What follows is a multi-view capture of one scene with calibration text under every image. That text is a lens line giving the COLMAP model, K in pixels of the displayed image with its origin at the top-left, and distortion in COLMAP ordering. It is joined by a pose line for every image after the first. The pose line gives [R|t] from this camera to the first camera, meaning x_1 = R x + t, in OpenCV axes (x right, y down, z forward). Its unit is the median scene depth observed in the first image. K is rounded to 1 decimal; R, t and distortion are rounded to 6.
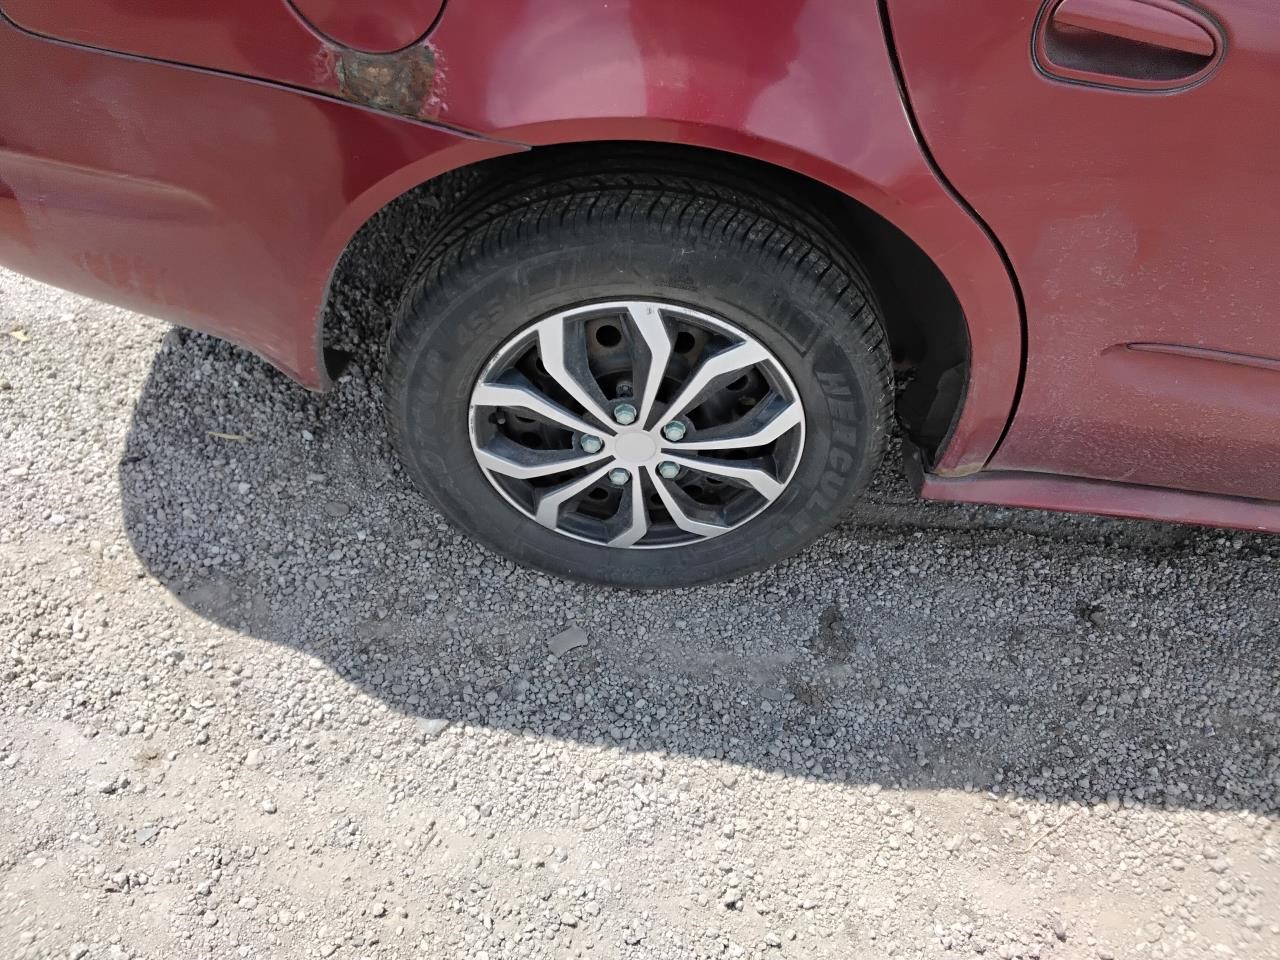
lens RADIAL K [[1075.1, 0, 649.8], [0, 1075.1, 477.3], [0, 0, 1]] dist [0.088422, -0.024864]
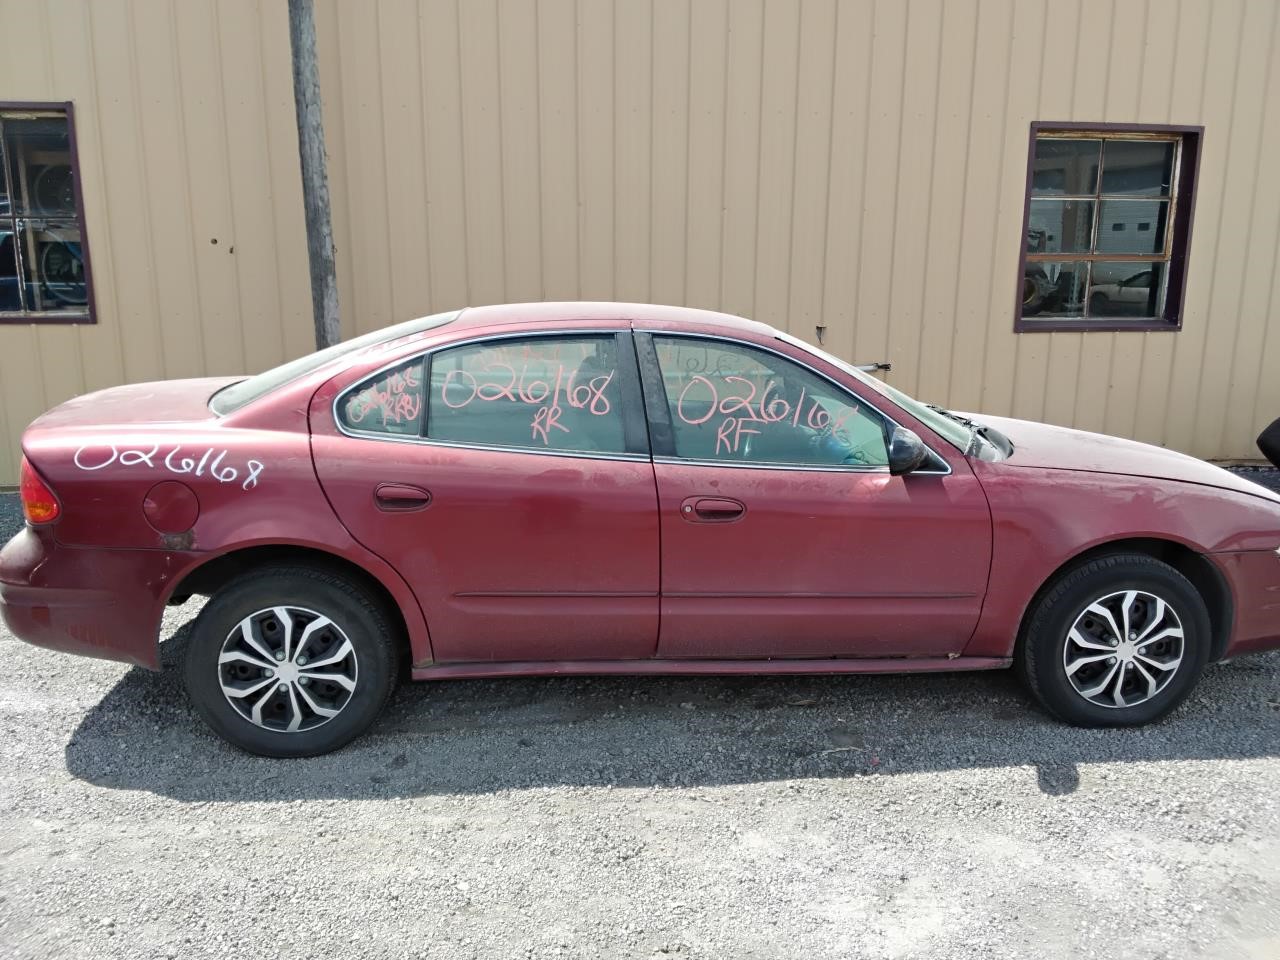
lens RADIAL K [[1075.1, 0, 633.4], [0, 1075.1, 475.0], [0, 0, 1]] dist [0.088422, -0.024864]
pose [[0.985308, -0.145244, 0.089844, 0.620104], [0.170778, 0.832962, -0.526317, 1.061466], [0.001607, 0.533928, 0.845528, -1.388045]]
